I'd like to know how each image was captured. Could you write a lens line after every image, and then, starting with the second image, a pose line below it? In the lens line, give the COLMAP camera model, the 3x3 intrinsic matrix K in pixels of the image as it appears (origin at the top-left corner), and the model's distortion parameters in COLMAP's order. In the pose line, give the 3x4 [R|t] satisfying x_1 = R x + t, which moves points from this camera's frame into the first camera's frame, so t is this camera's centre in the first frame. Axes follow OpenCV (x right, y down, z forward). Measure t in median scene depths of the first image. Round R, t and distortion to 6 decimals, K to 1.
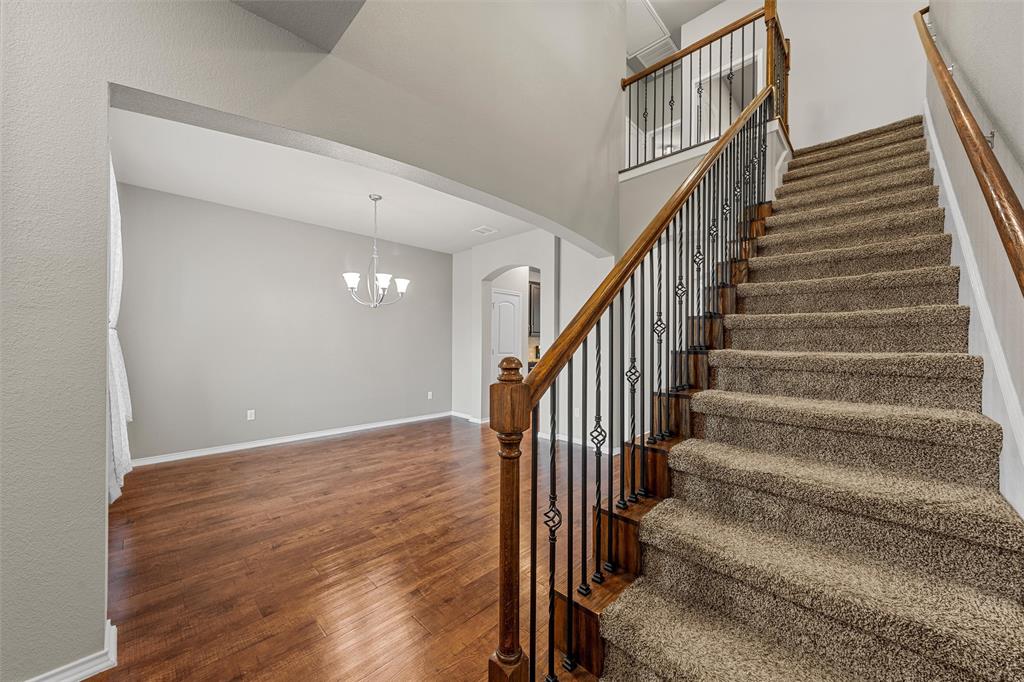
lens RADIAL K [[381.1, 0, 513.2], [0, 381.1, 344.8], [0, 0, 1]] dist [-0.000023, 0.000006]
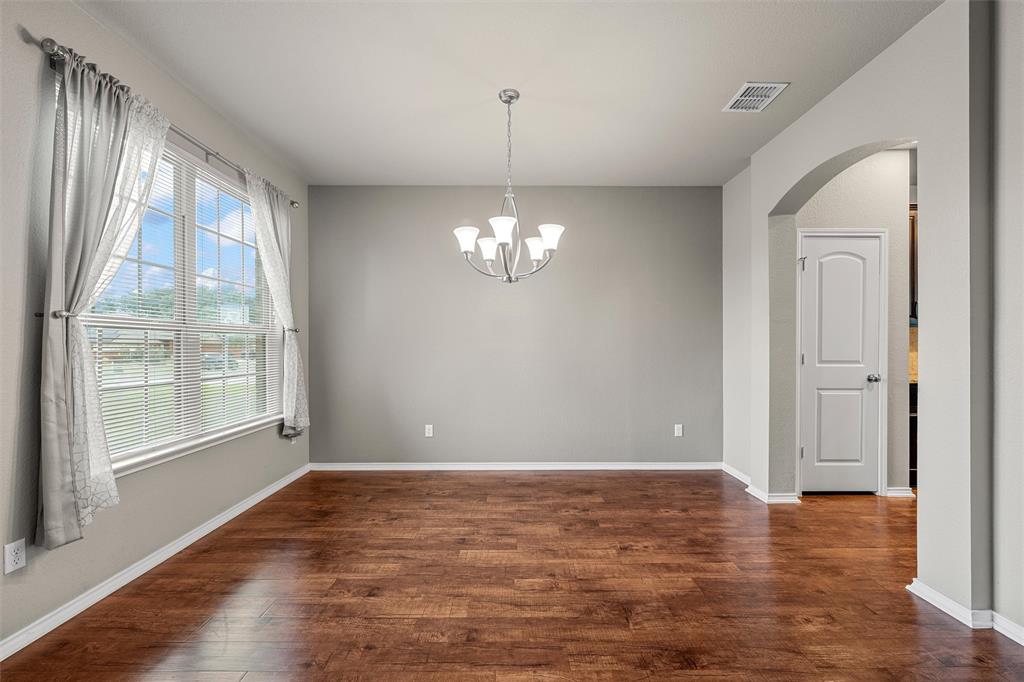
lens RADIAL K [[418.6, 0, 513.1], [0, 418.6, 342.8], [0, 0, 1]] dist [0.001089, 0.000044]
pose [[0.697011, -0.013340, -0.716937, 0.110469], [0.004563, 0.999889, -0.014168, 0.007322], [0.717046, 0.006603, 0.696994, 0.555131]]
